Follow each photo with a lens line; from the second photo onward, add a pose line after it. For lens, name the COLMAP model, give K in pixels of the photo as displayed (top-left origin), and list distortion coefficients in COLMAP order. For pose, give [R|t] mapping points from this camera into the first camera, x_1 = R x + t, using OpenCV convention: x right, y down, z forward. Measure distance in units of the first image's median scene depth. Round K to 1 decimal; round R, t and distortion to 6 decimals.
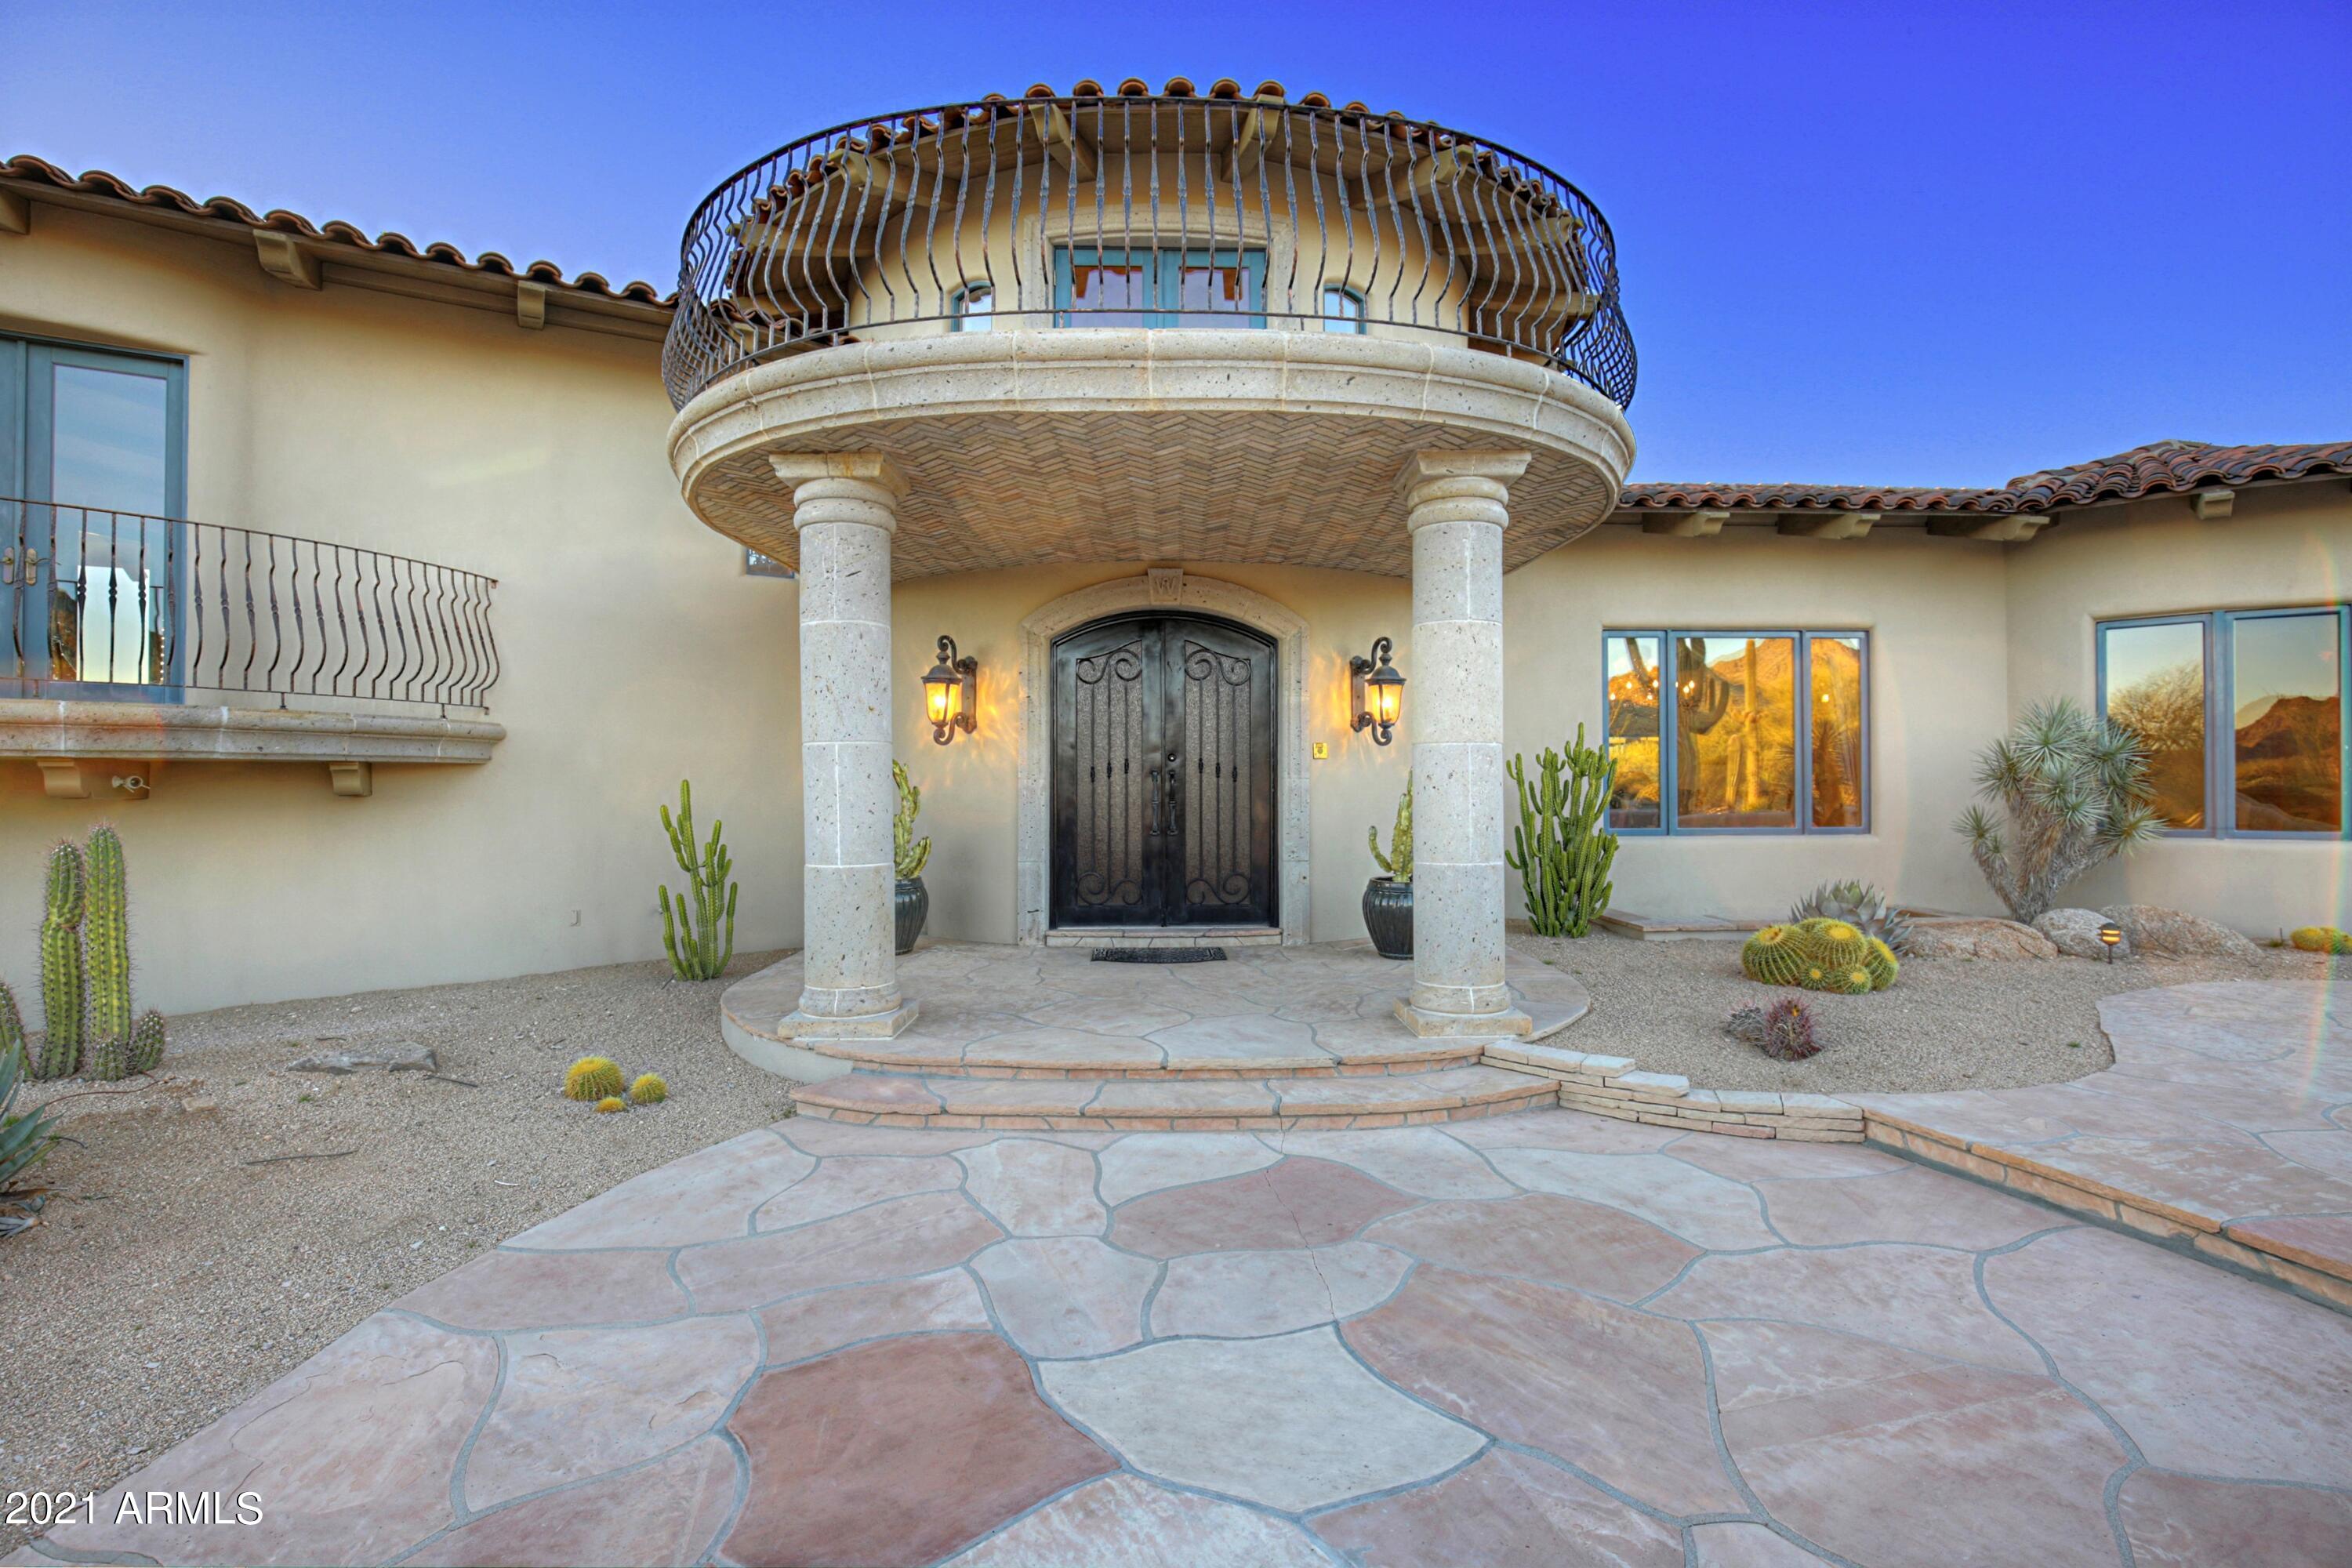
lens RADIAL K [[1083.9, 0, 1176.0], [0, 1083.9, 784.0], [0, 0, 1]] dist [-0.019535, 0.000156]
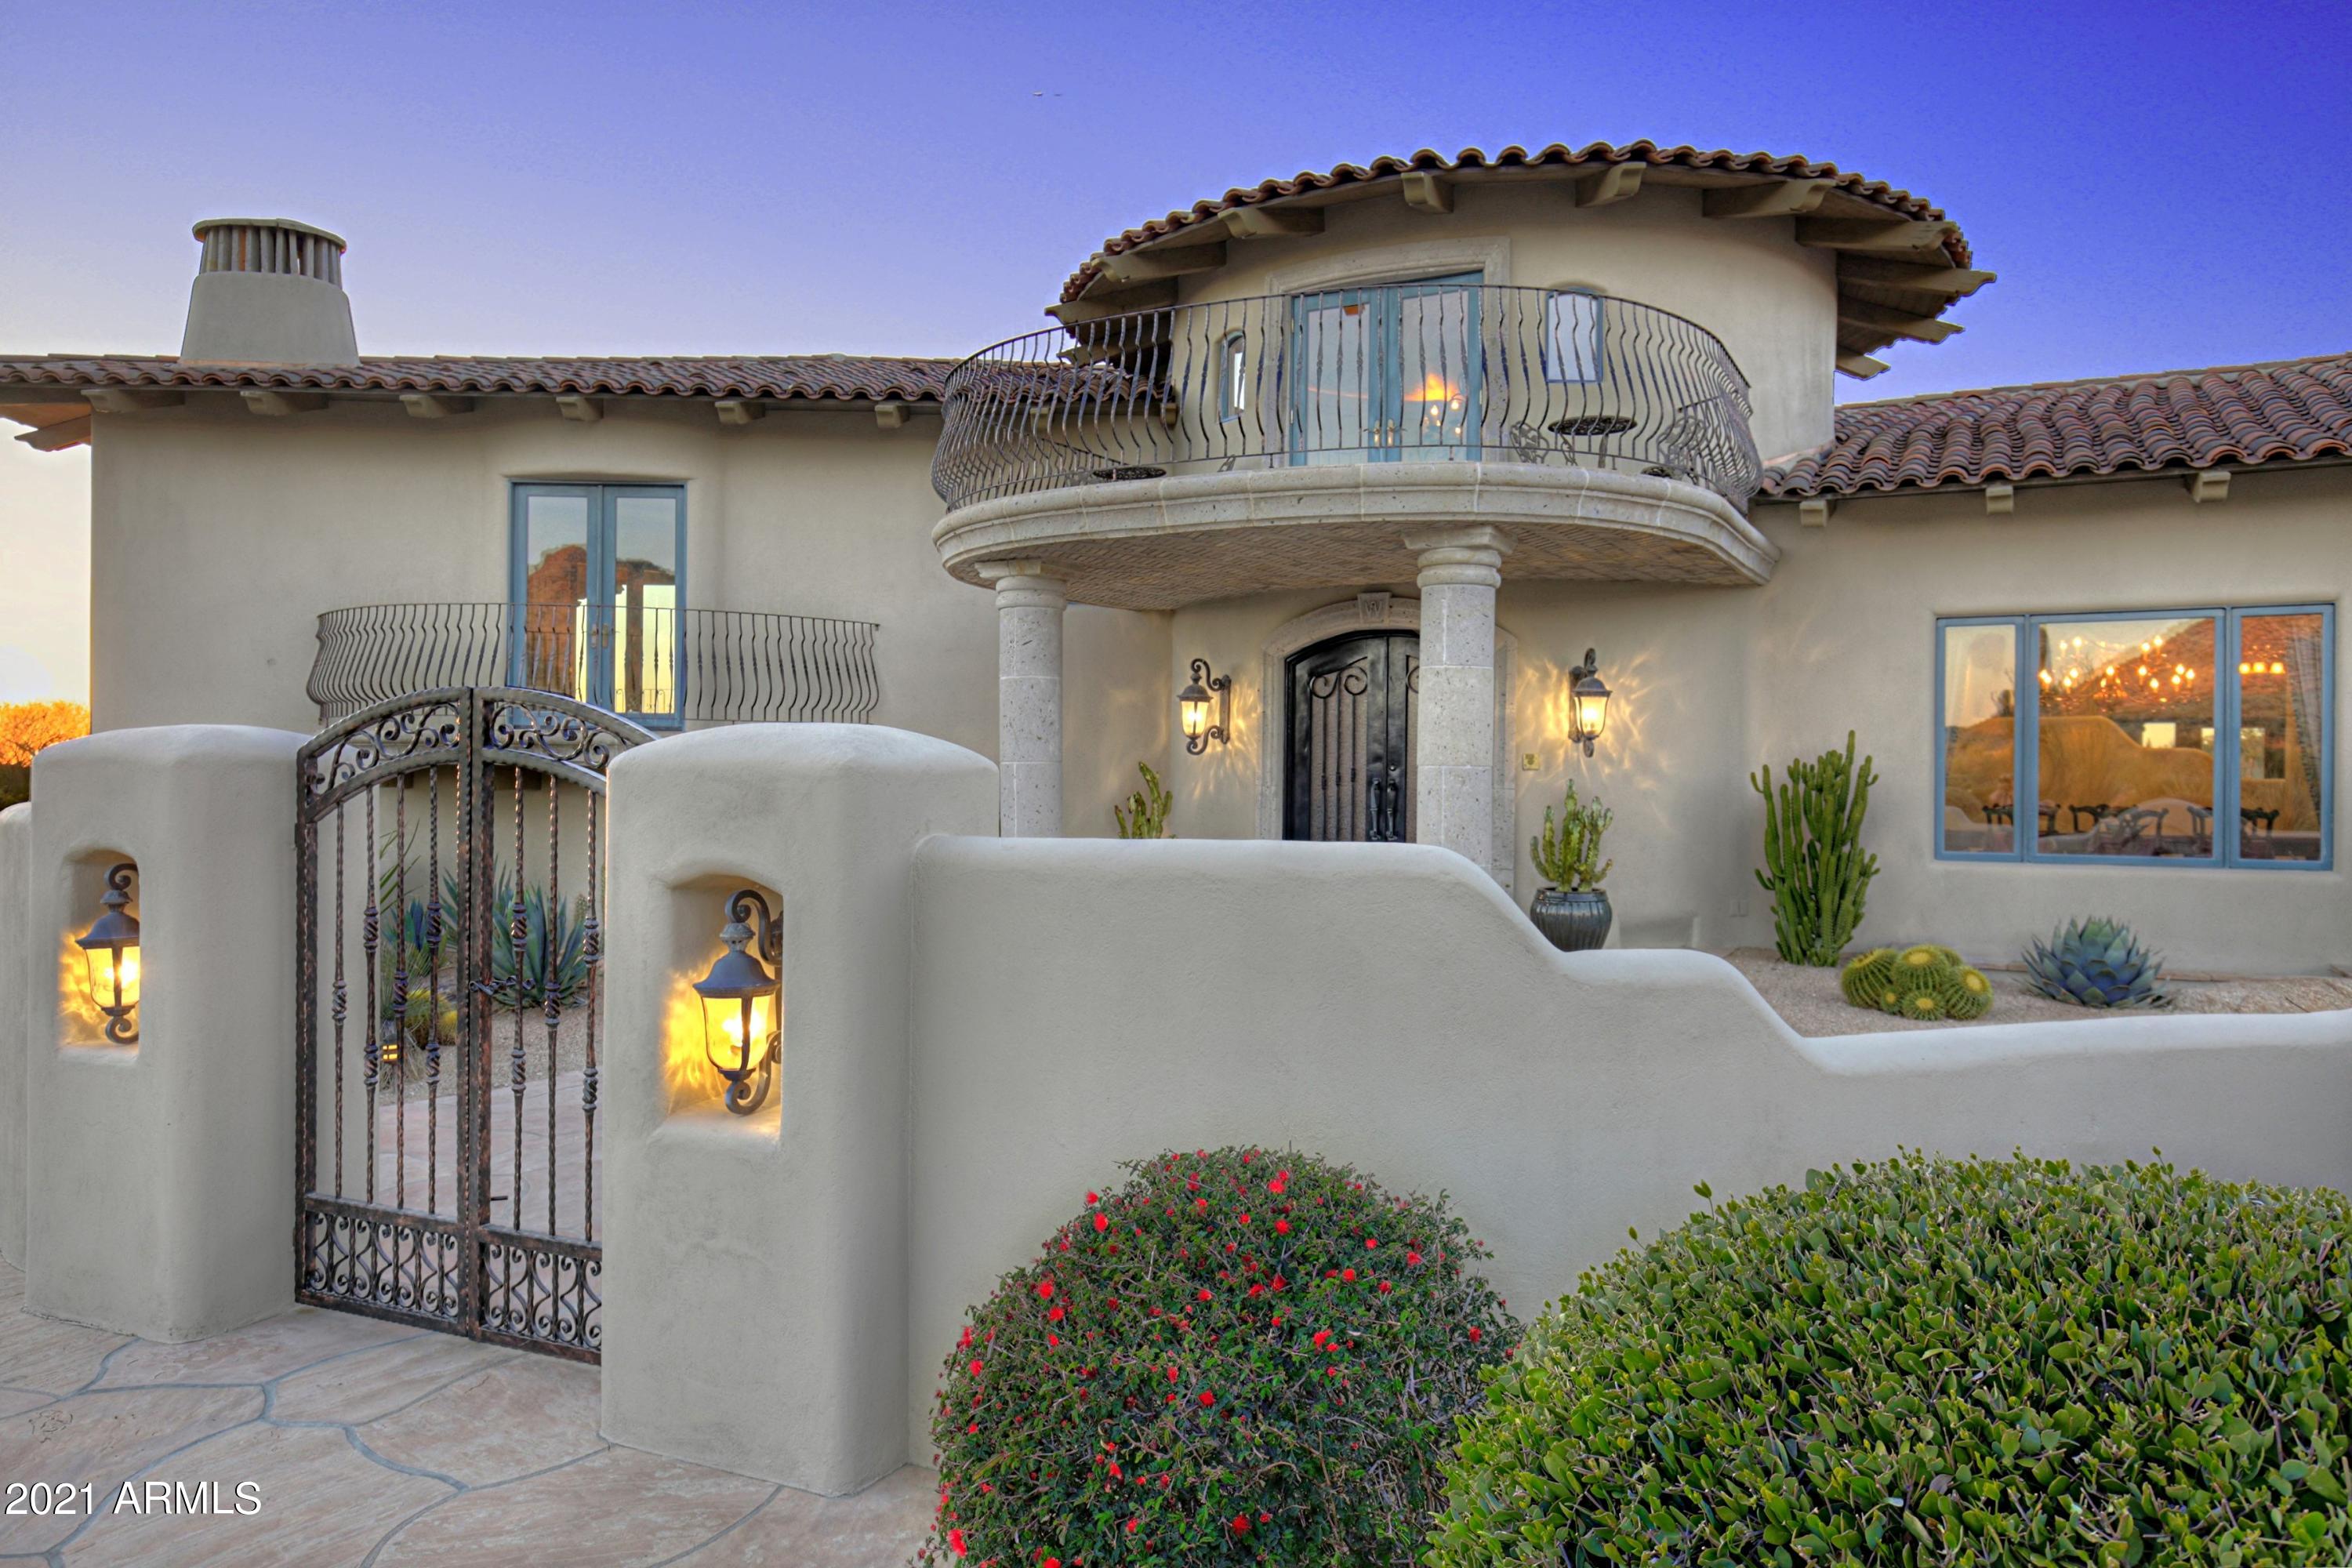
lens RADIAL K [[1593.9, 0, 1176.0], [0, 1593.9, 784.0], [0, 0, 1]] dist [0.039117, -0.000855]
pose [[0.878754, 0.012826, -0.477102, 0.567221], [-0.010519, 0.999916, 0.007506, -0.018249], [0.477159, -0.001577, 0.878816, -0.481229]]
